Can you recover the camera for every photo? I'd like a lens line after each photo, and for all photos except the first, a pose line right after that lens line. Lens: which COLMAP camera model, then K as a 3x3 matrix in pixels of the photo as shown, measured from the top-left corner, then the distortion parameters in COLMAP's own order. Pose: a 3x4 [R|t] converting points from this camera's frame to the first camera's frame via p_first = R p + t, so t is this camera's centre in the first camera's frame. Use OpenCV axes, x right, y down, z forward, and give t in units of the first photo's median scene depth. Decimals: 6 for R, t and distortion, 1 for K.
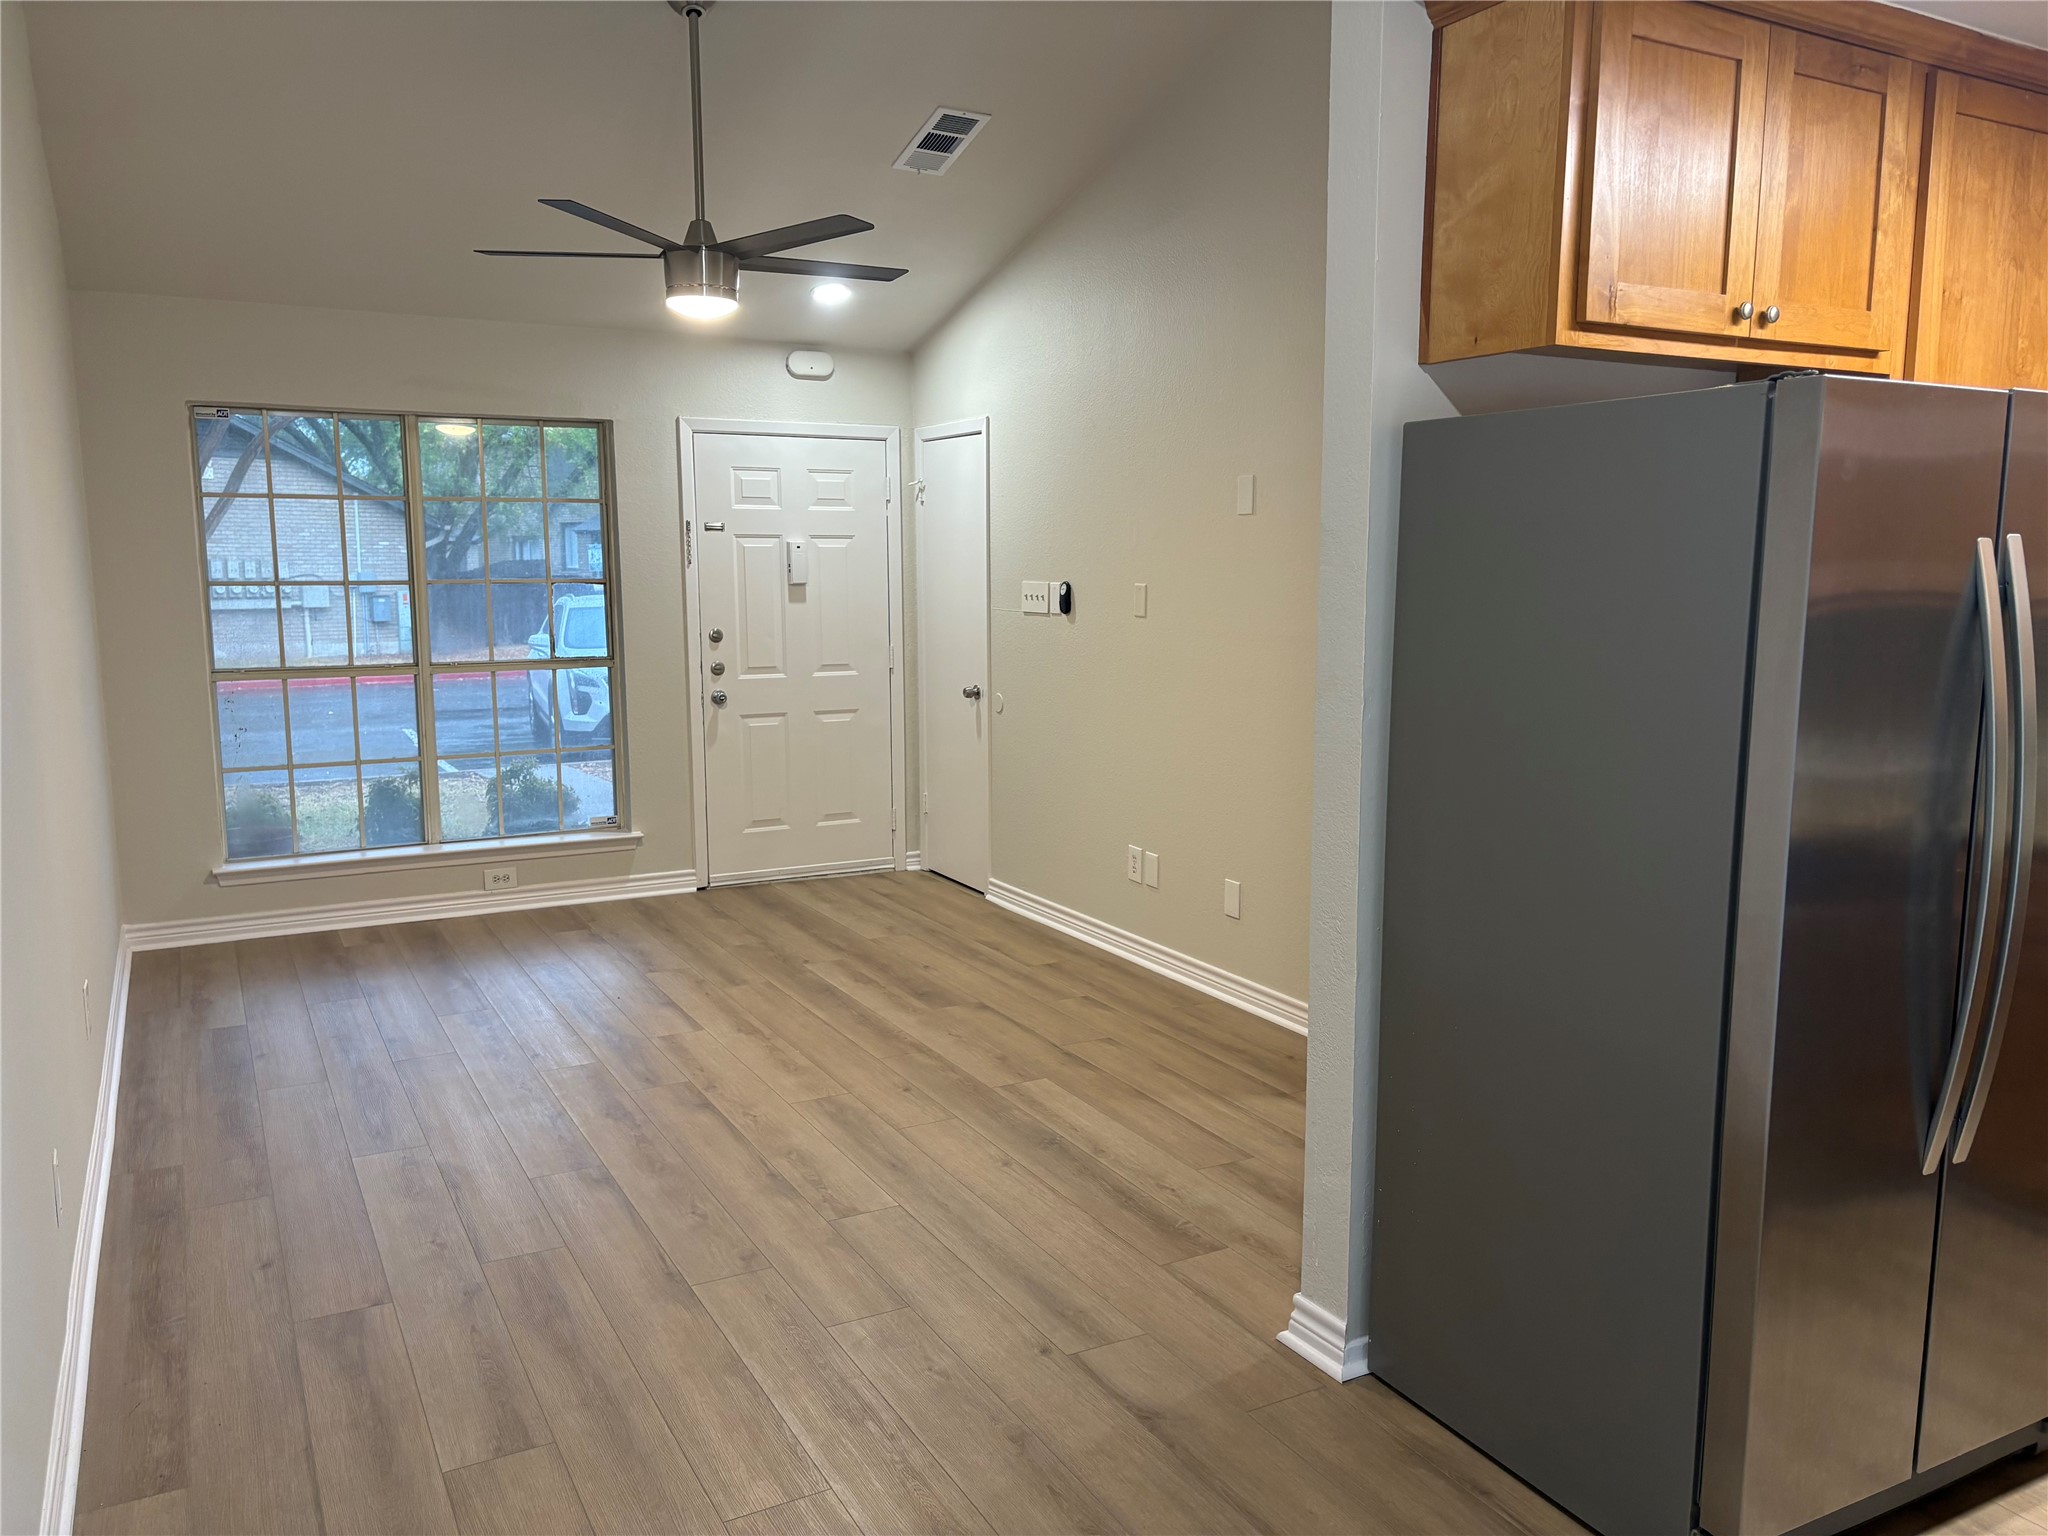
lens RADIAL K [[1540.2, 0, 1010.3], [0, 1540.2, 784.8], [0, 0, 1]] dist [0.042372, -0.046071]
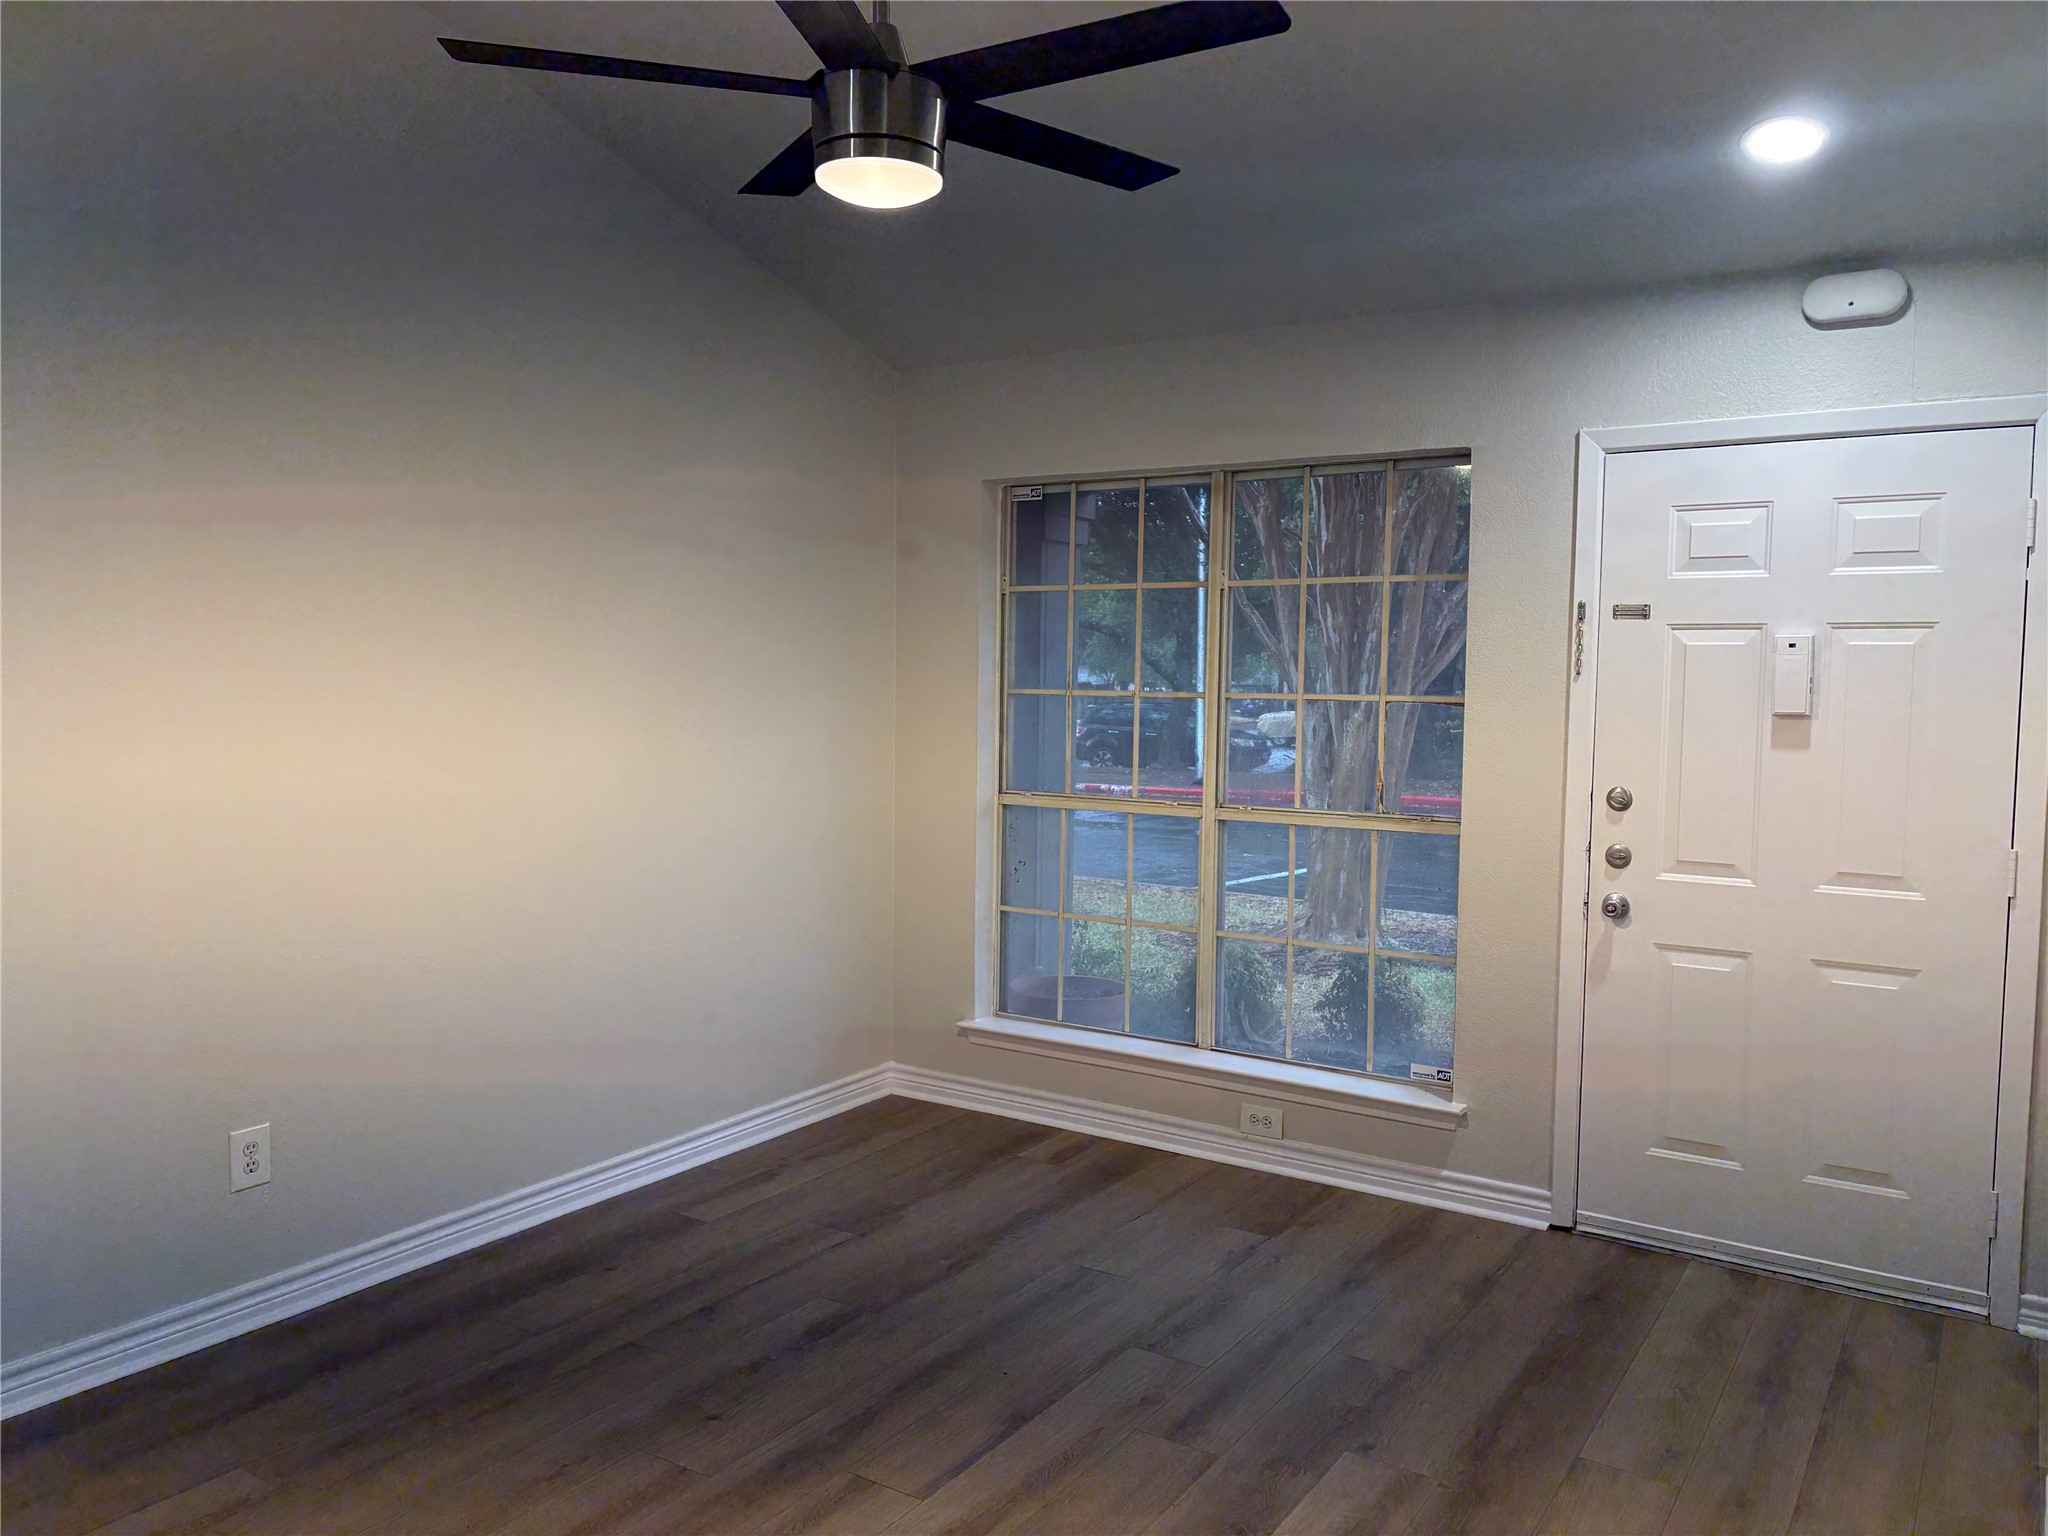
lens RADIAL K [[1514.0, 0, 1024.0], [0, 1514.0, 768.0], [0, 0, 1]] dist [0.003327, 0.002326]
pose [[0.471654, 0.060434, -0.879710, 0.198969], [-0.144455, 0.989466, -0.009475, -0.070669], [0.869871, 0.131547, 0.475416, 0.537510]]
